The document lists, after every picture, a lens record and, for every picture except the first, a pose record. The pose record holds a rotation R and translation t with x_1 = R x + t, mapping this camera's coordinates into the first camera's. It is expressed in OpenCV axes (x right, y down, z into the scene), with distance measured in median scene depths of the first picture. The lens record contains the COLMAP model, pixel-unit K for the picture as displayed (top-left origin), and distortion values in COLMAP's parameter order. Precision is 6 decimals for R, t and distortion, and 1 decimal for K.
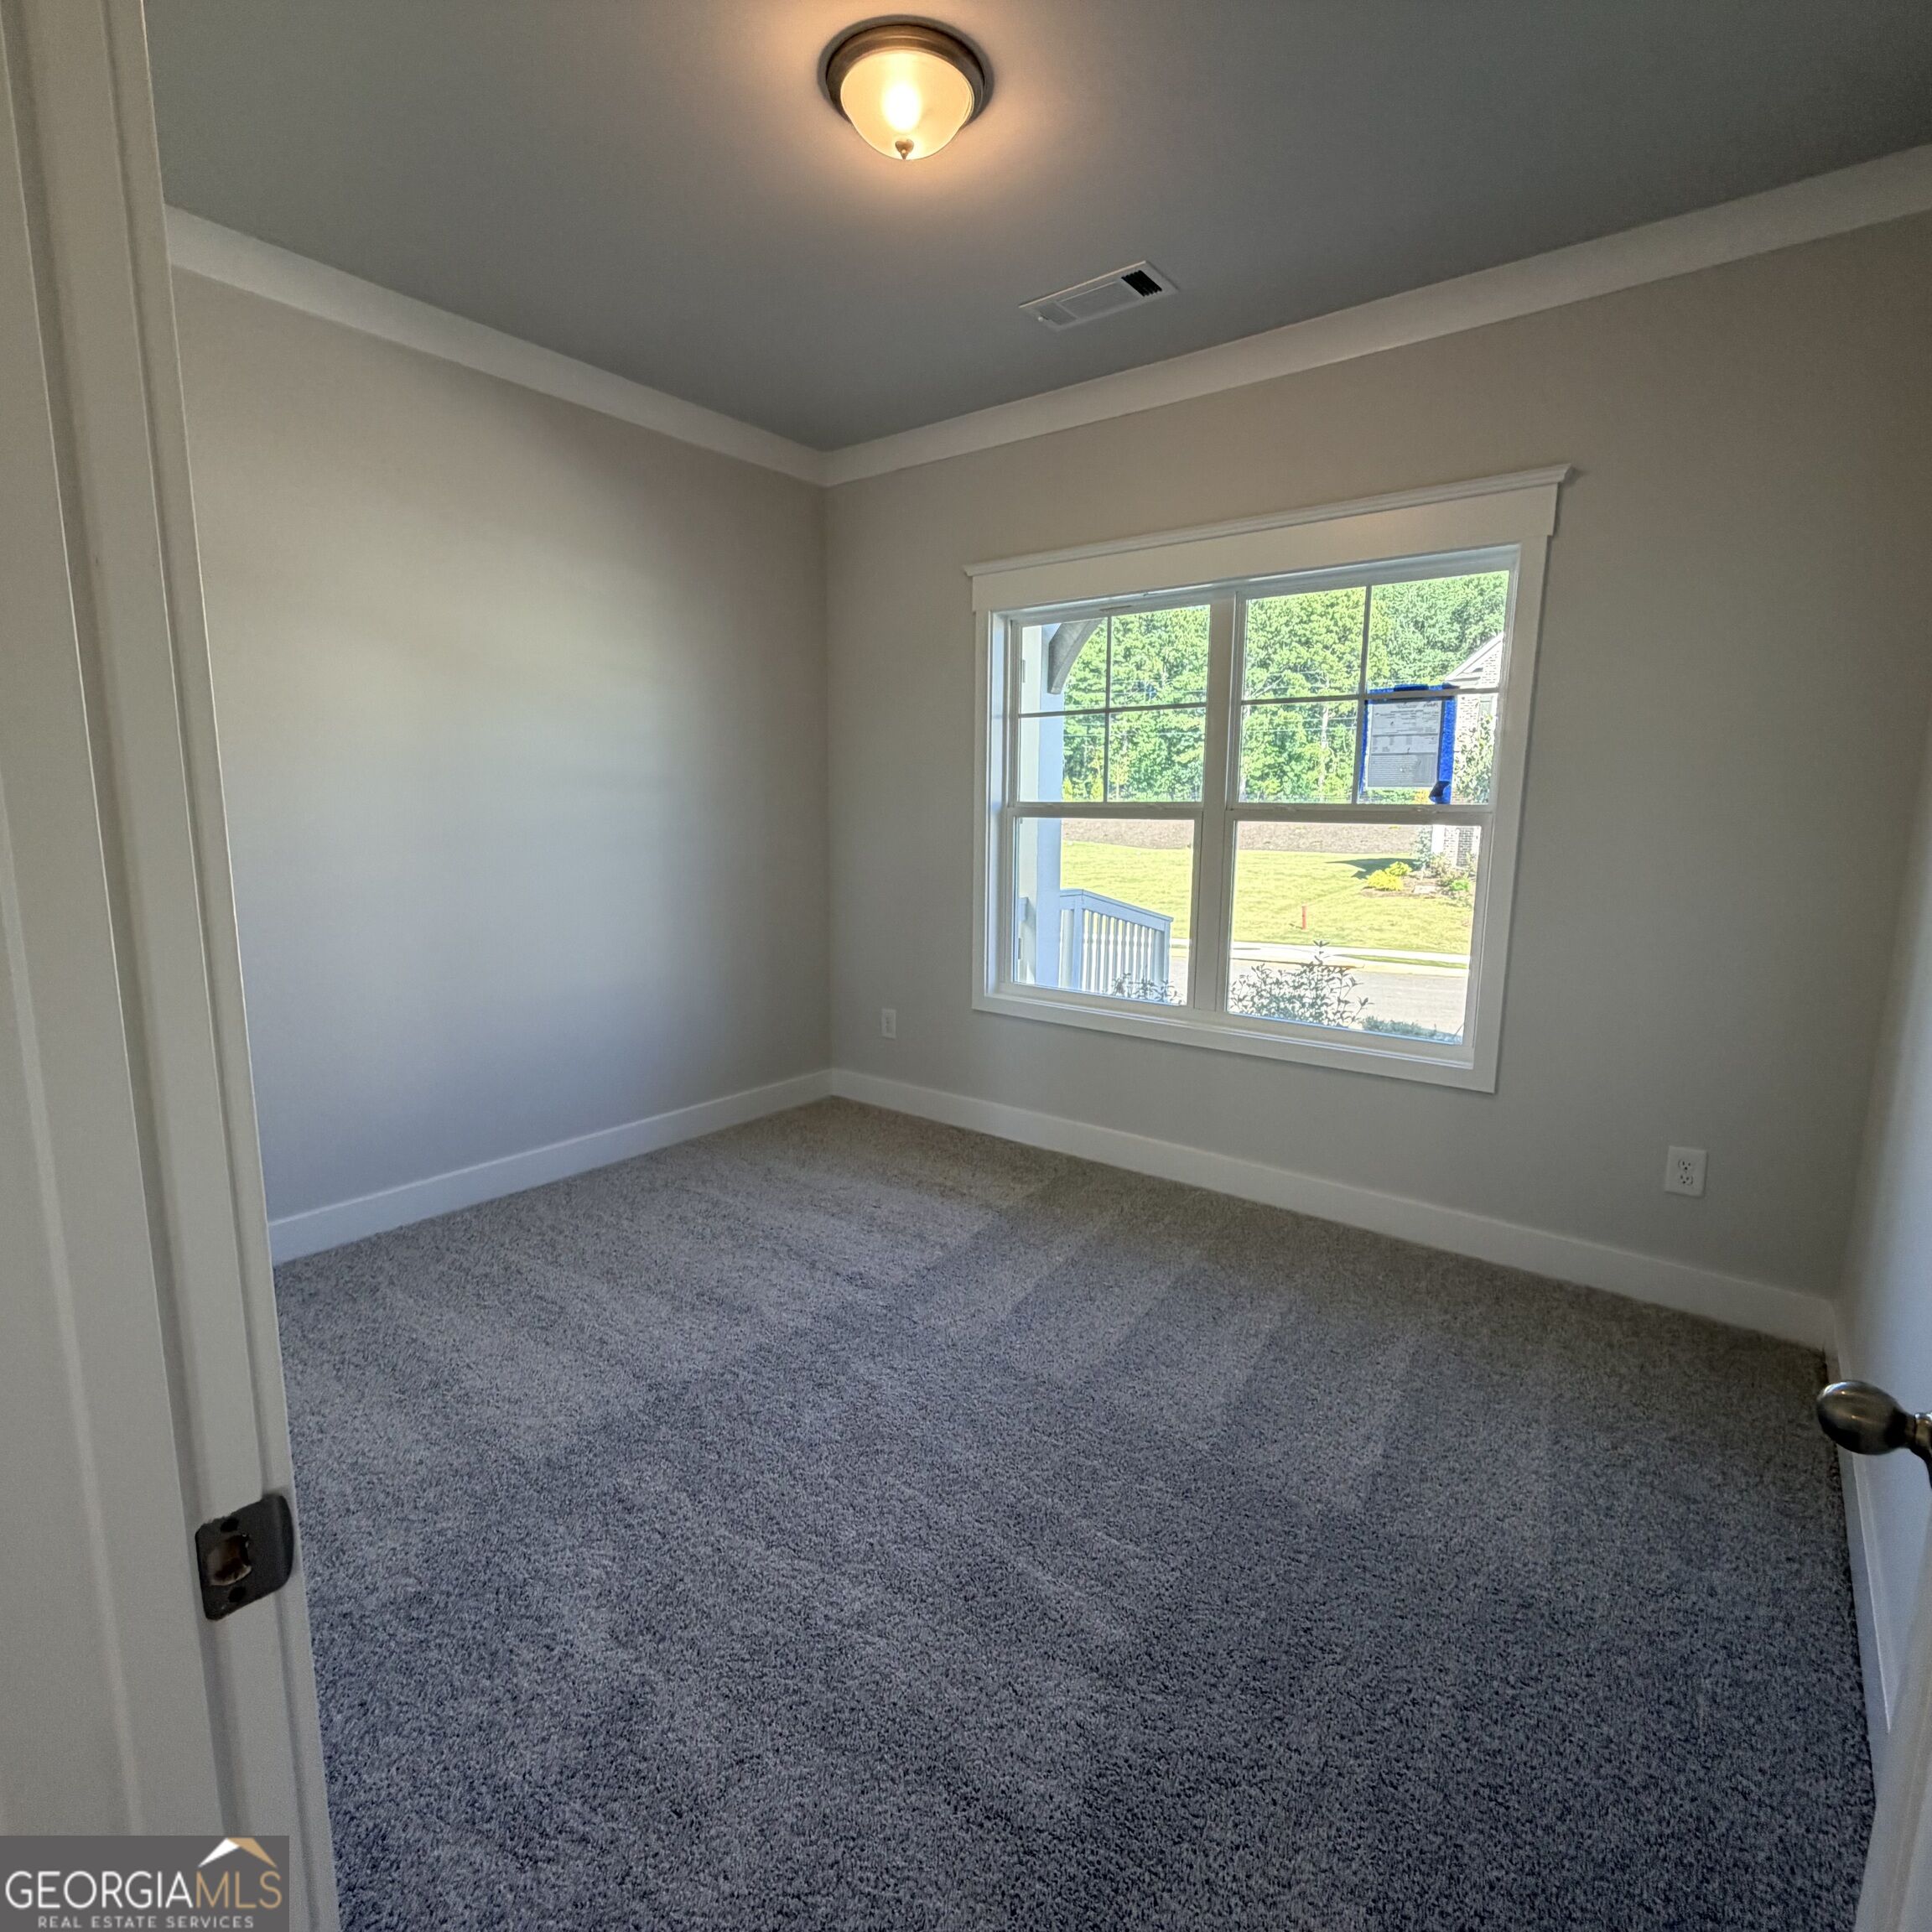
lens RADIAL K [[1028.5, 0, 958.9], [0, 1028.5, 966.6], [0, 0, 1]] dist [0.000782, 0.000130]
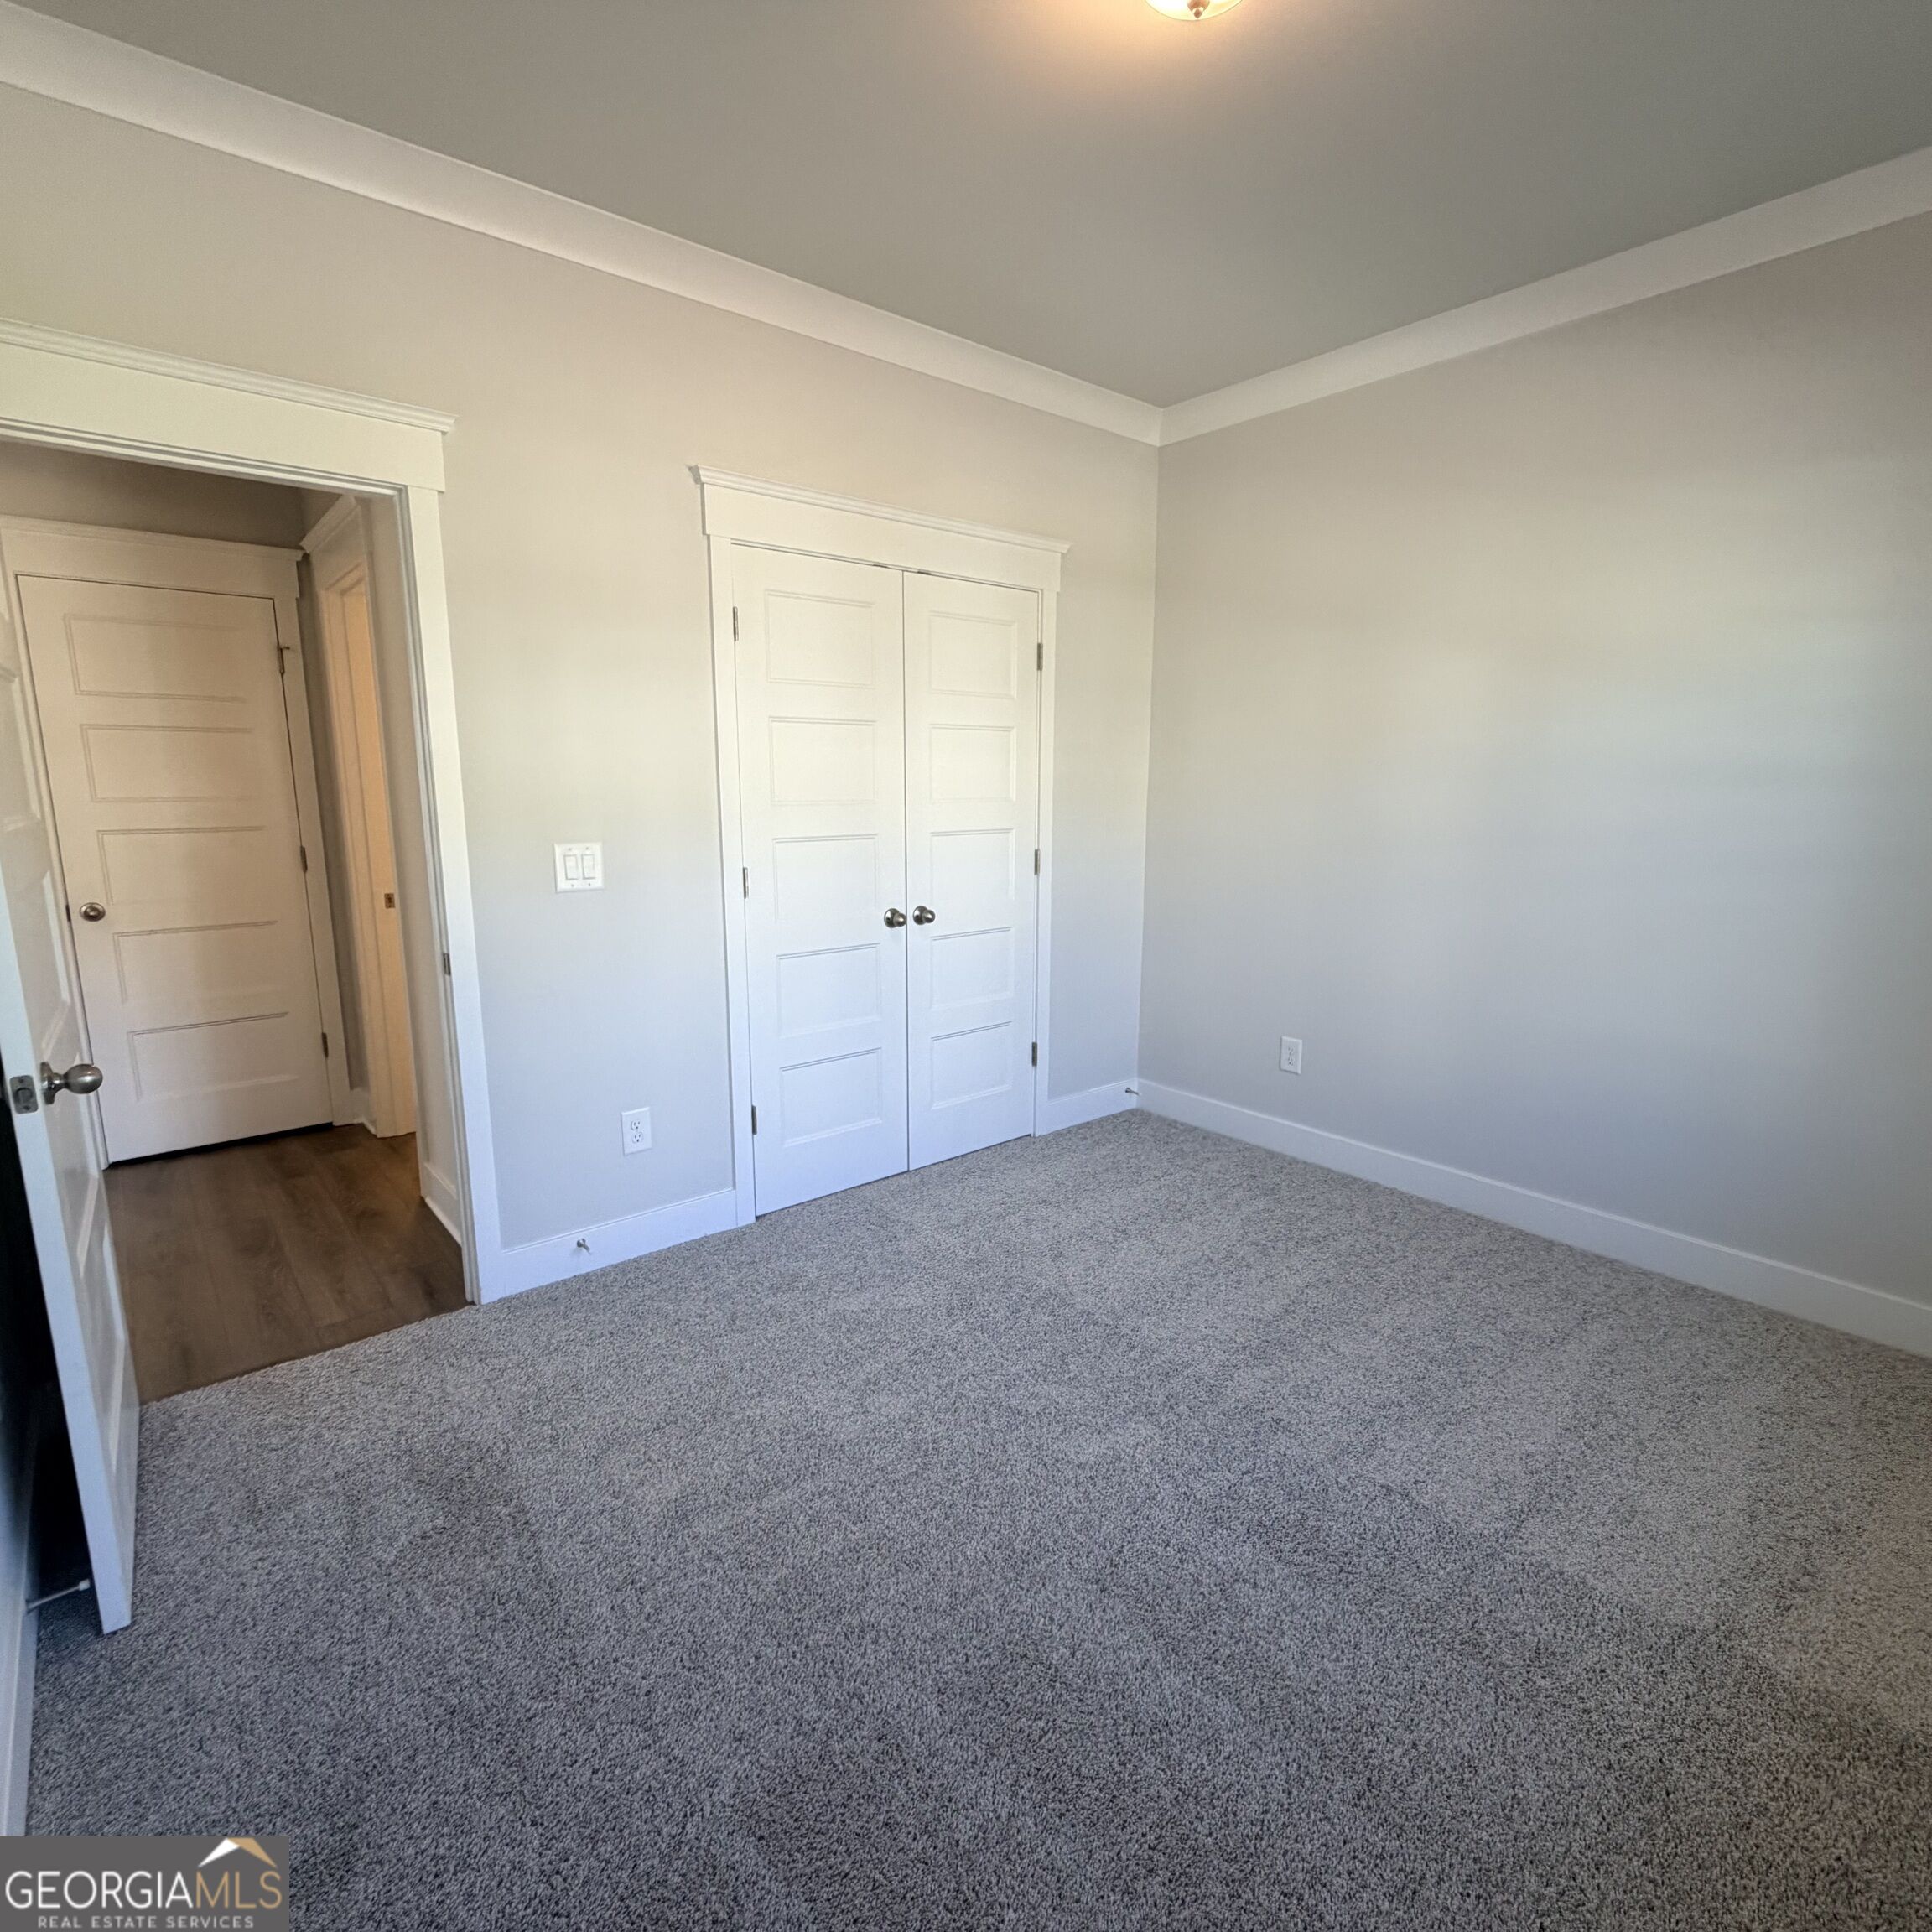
lens RADIAL K [[1028.5, 0, 958.9], [0, 1028.5, 966.6], [0, 0, 1]] dist [0.000782, 0.000130]
pose [[-0.211051, 0.166052, -0.963267, 0.615291], [-0.159935, 0.966318, 0.201620, -0.131443], [0.964302, 0.196612, -0.177385, 0.760731]]
